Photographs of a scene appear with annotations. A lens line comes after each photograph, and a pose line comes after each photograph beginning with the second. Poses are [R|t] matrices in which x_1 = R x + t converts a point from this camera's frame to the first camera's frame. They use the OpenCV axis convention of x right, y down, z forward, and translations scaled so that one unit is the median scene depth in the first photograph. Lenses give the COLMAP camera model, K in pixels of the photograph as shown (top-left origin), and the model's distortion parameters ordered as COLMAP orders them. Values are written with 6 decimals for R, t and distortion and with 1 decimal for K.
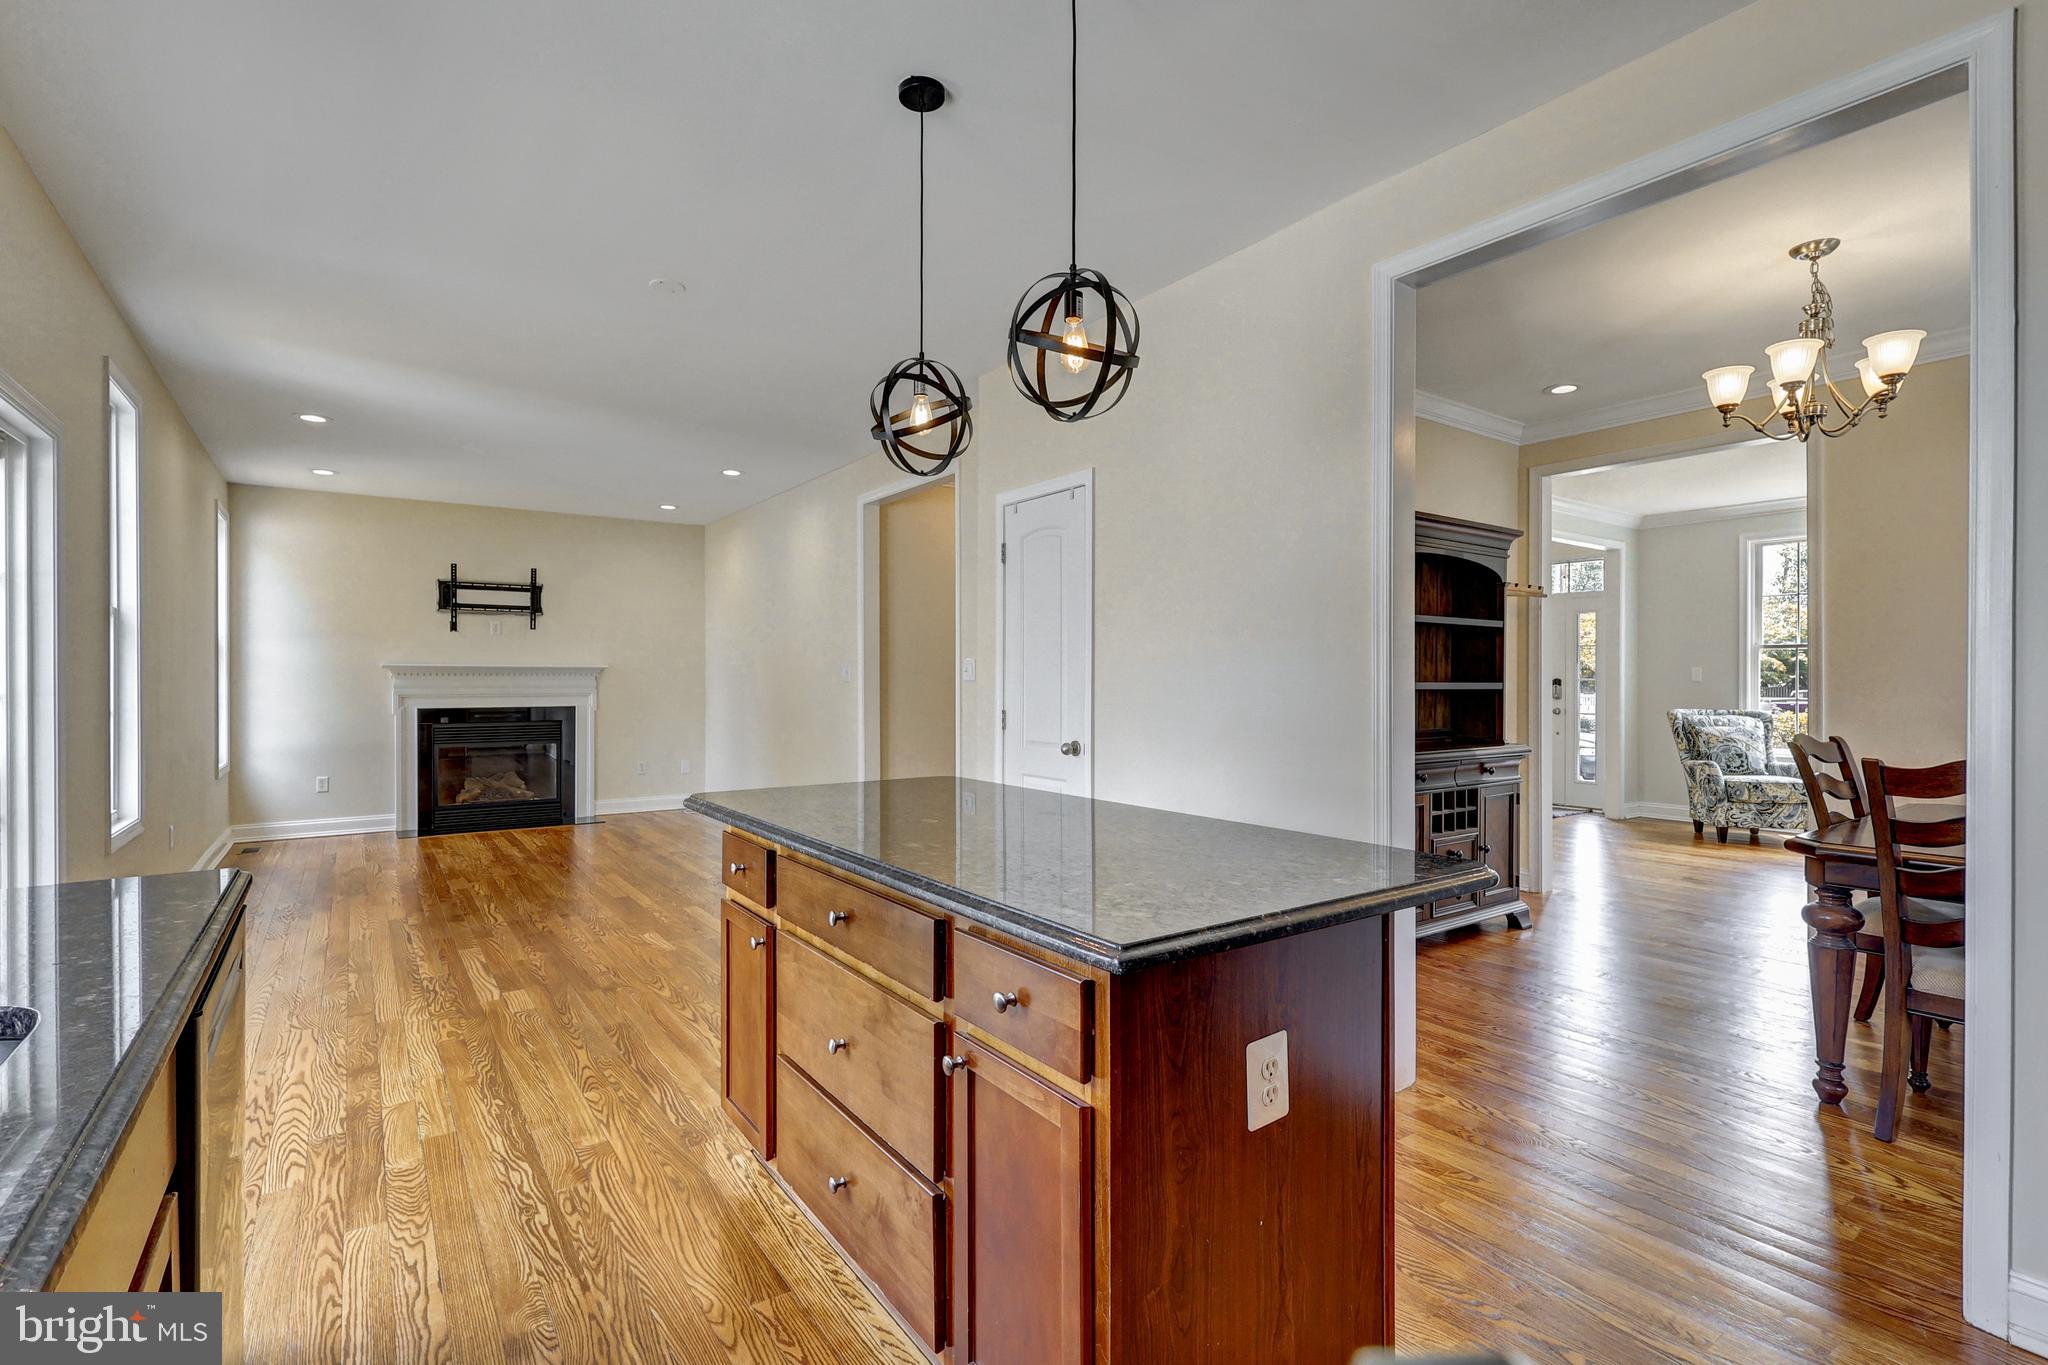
lens RADIAL K [[950.5, 0, 1024.7], [0, 950.5, 682.1], [0, 0, 1]] dist [0.000087, 0.000020]
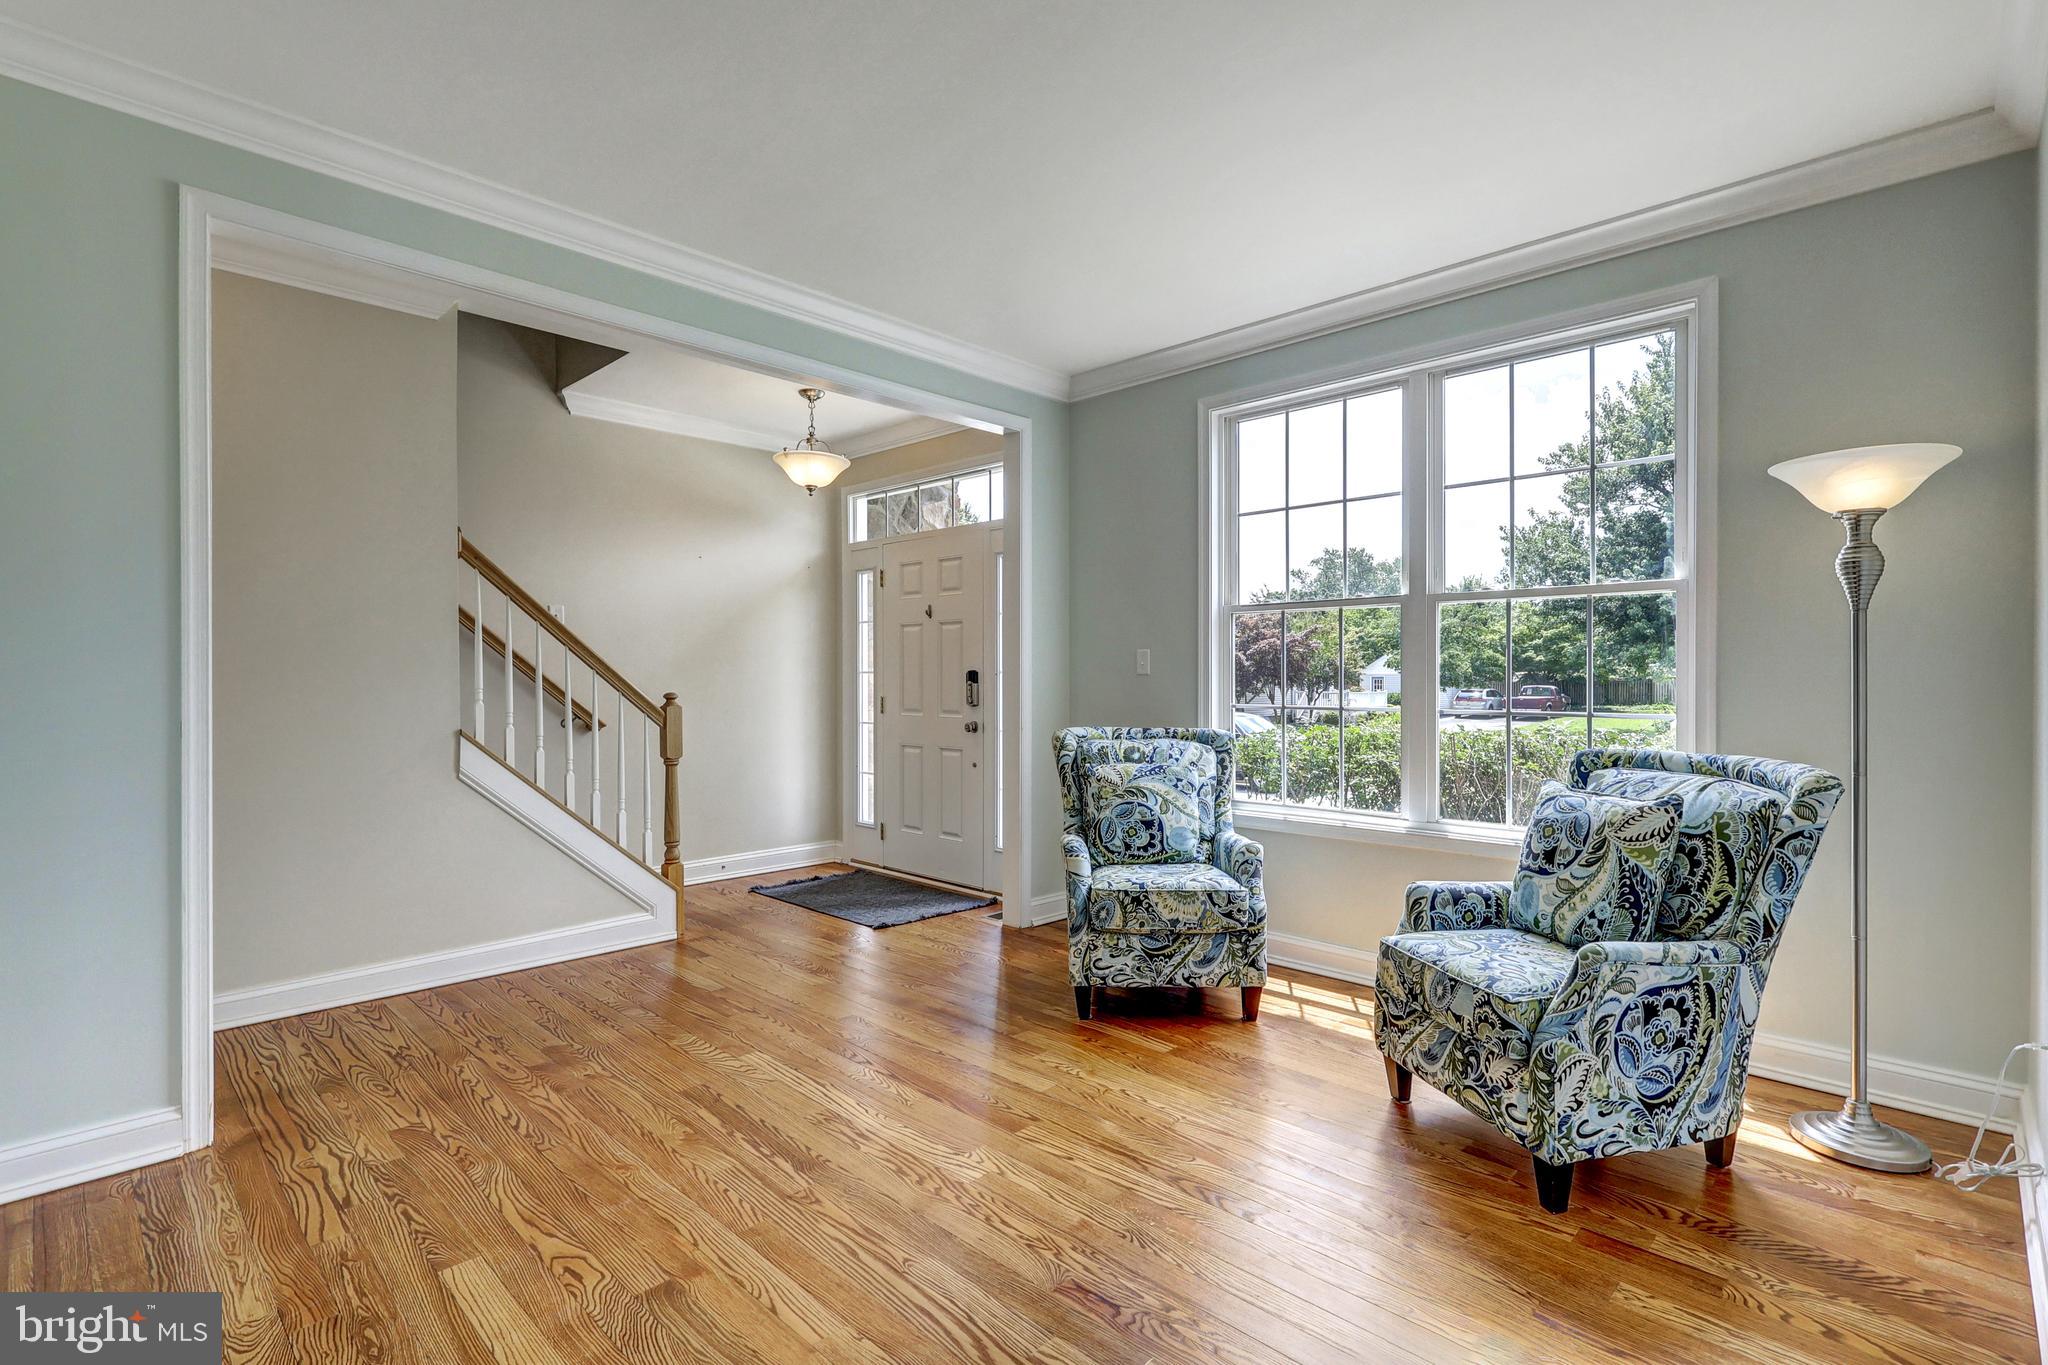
lens RADIAL K [[950.5, 0, 1024.8], [0, 950.5, 682.0], [0, 0, 1]] dist [0.000087, 0.000020]
pose [[0.983681, 0.000614, 0.179923, 0.583624], [-0.000545, 1.000000, -0.000431, 0.004051], [-0.179923, 0.000326, 0.983681, 0.513113]]
